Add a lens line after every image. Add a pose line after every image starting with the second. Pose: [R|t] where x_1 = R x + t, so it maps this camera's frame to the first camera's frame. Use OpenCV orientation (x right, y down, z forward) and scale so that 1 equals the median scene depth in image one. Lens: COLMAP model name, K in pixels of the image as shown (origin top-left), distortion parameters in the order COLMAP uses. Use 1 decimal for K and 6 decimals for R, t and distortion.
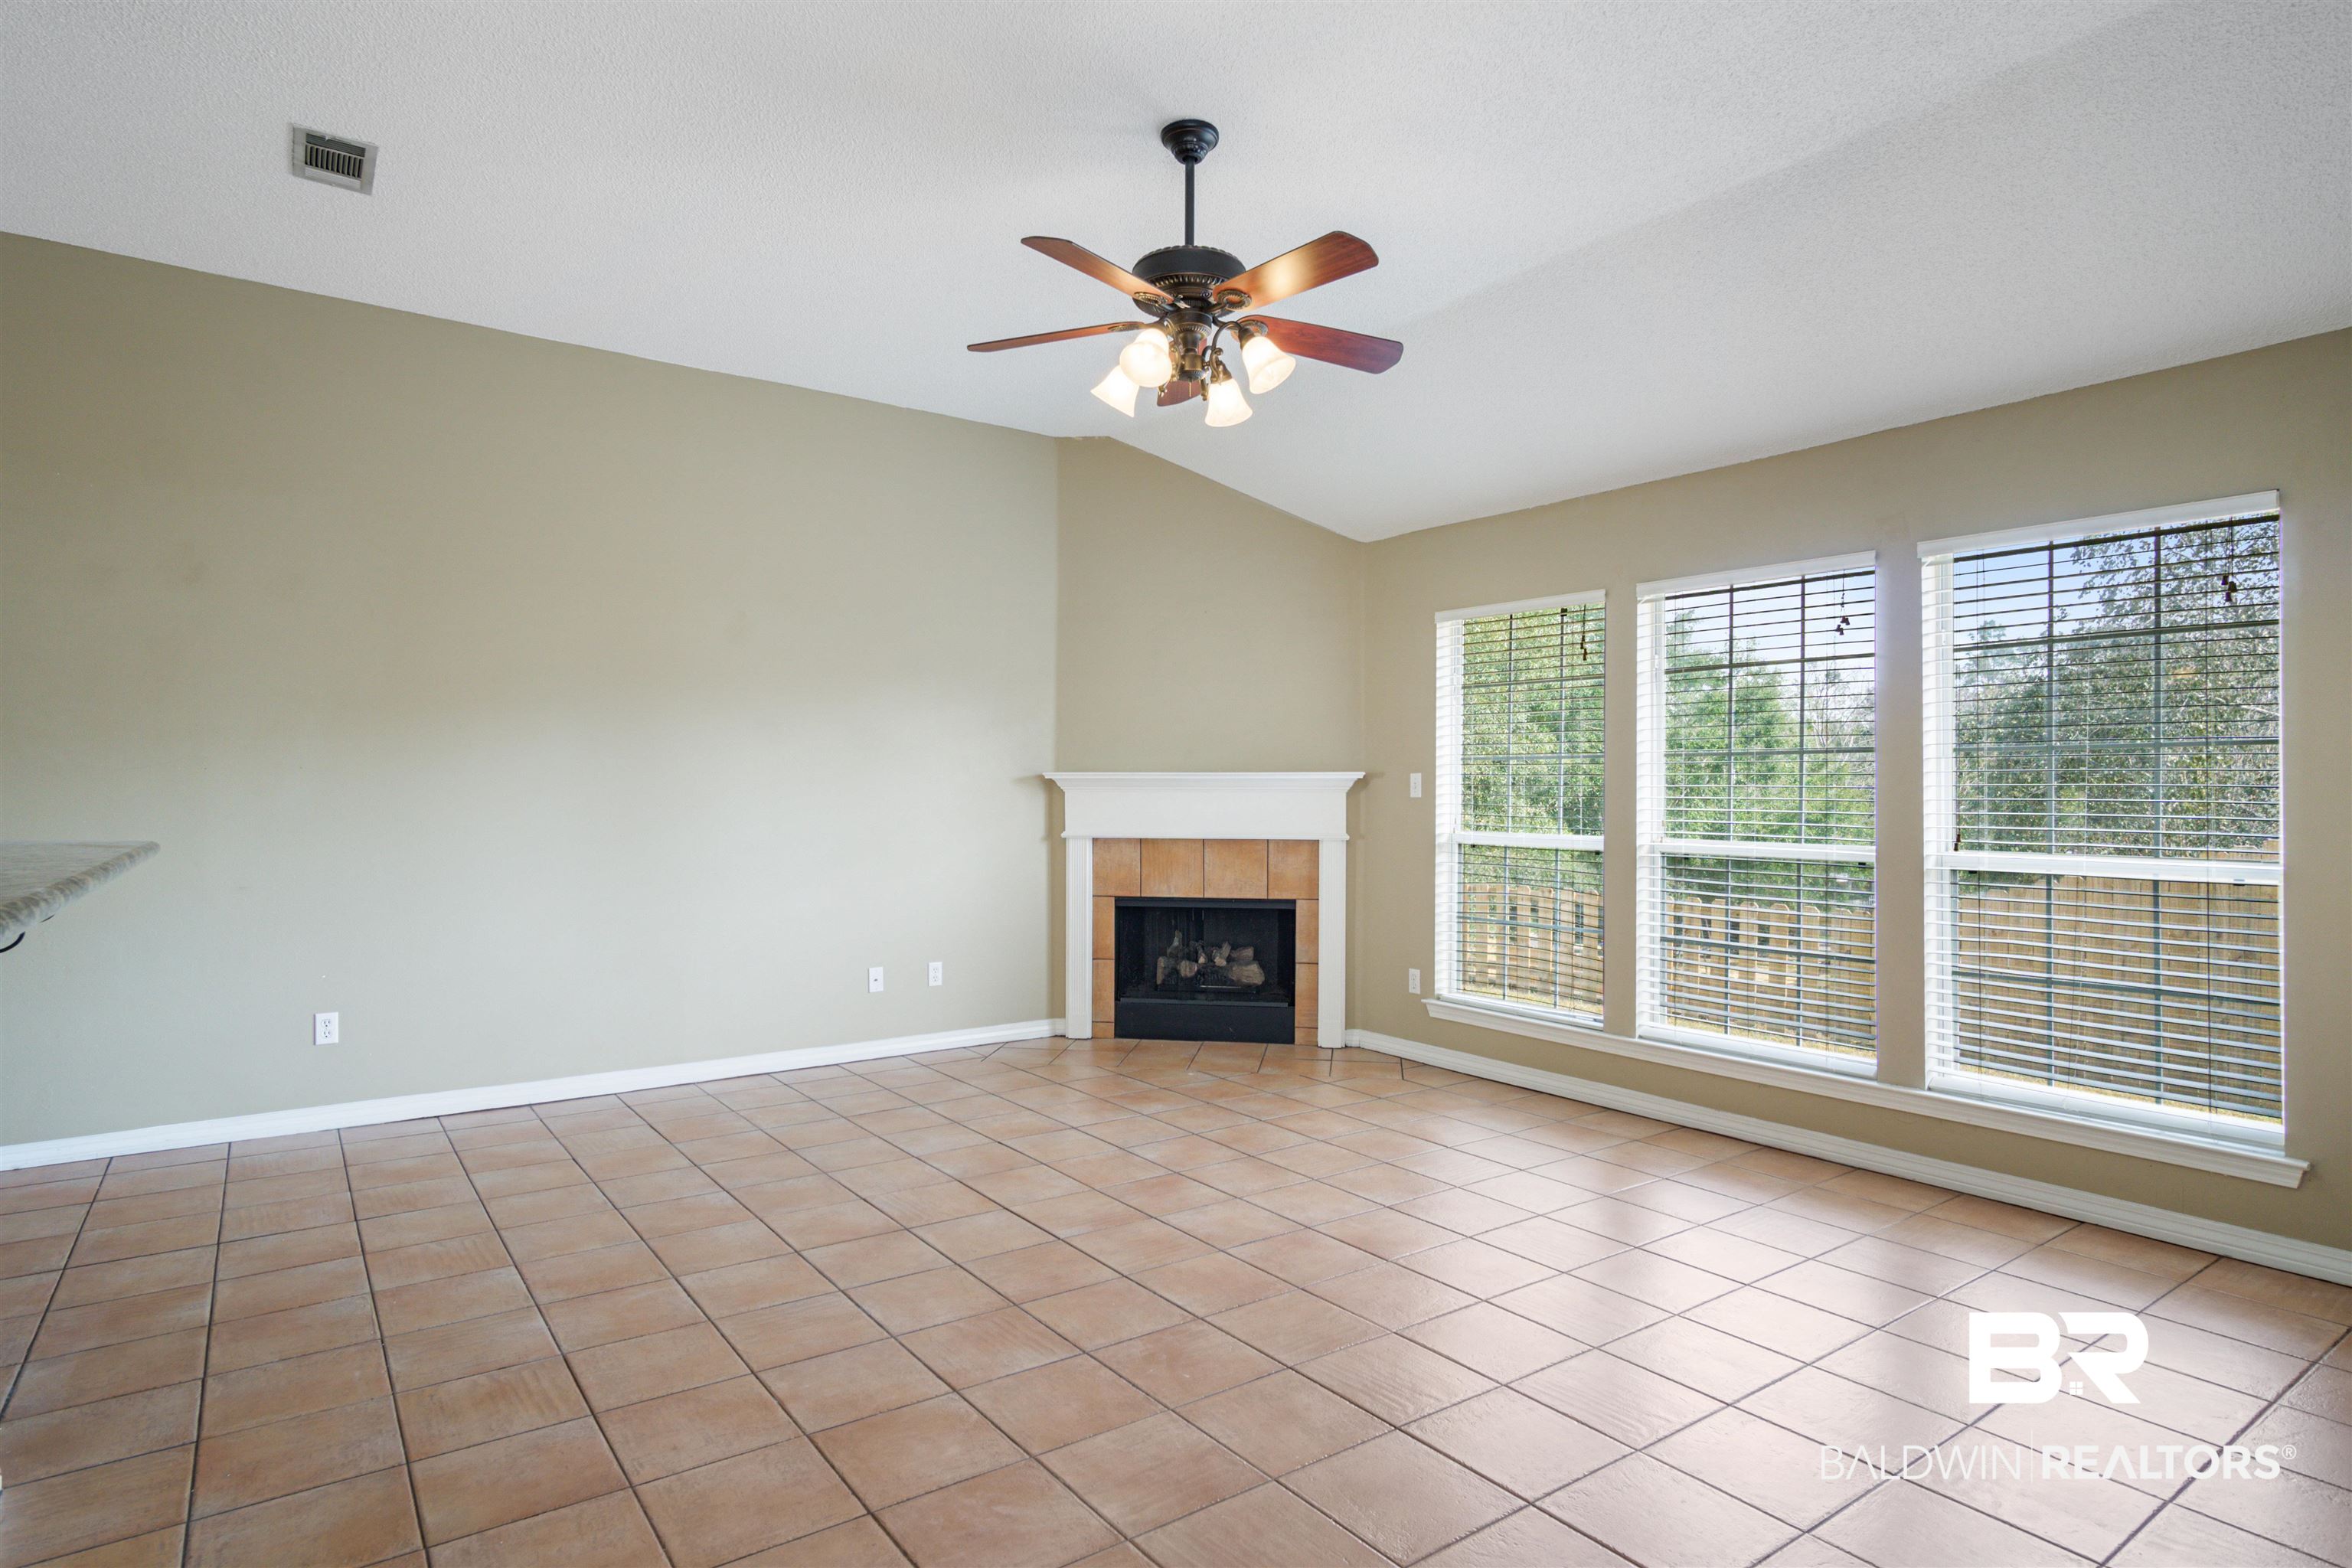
lens RADIAL K [[1269.6, 0, 1163.8], [0, 1269.6, 790.3], [0, 0, 1]] dist [-0.003487, 0.007246]
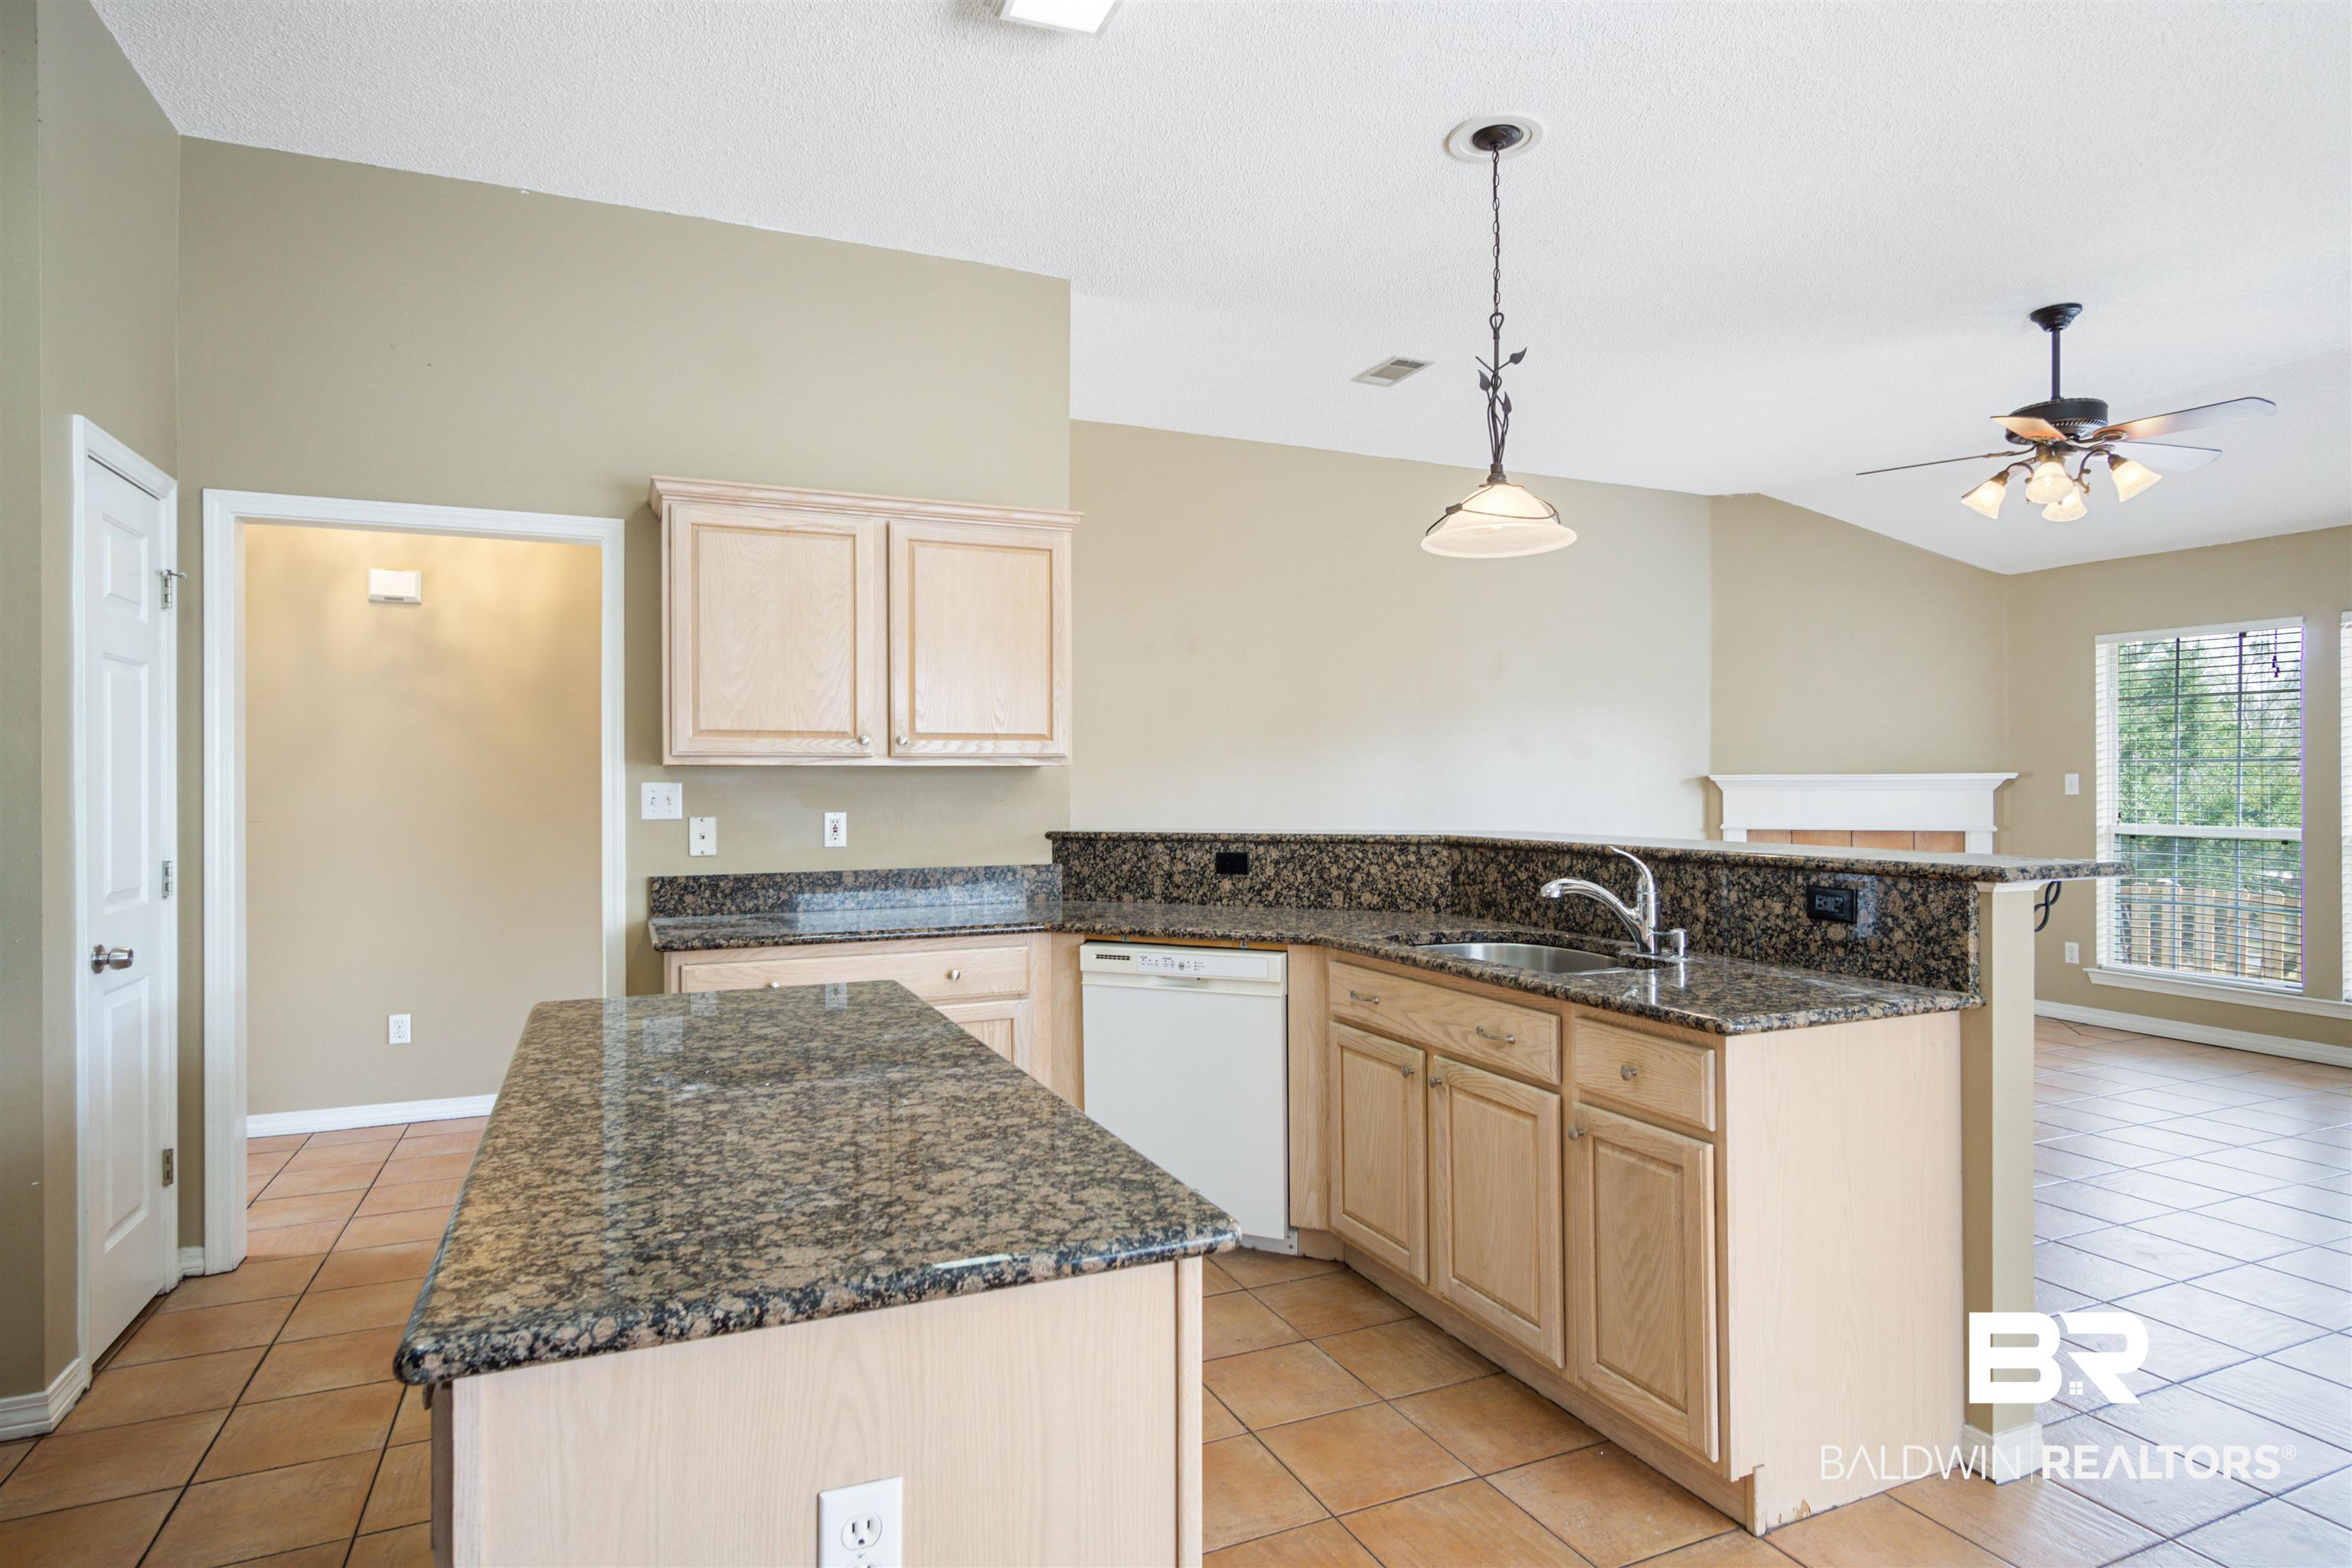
lens RADIAL K [[1269.6, 0, 1165.5], [0, 1269.6, 786.4], [0, 0, 1]] dist [-0.003487, 0.007246]
pose [[0.977823, -0.004779, -0.209378, -0.374610], [0.005743, 0.999976, 0.003995, -0.011546], [0.209354, -0.005109, 0.977827, -0.315299]]
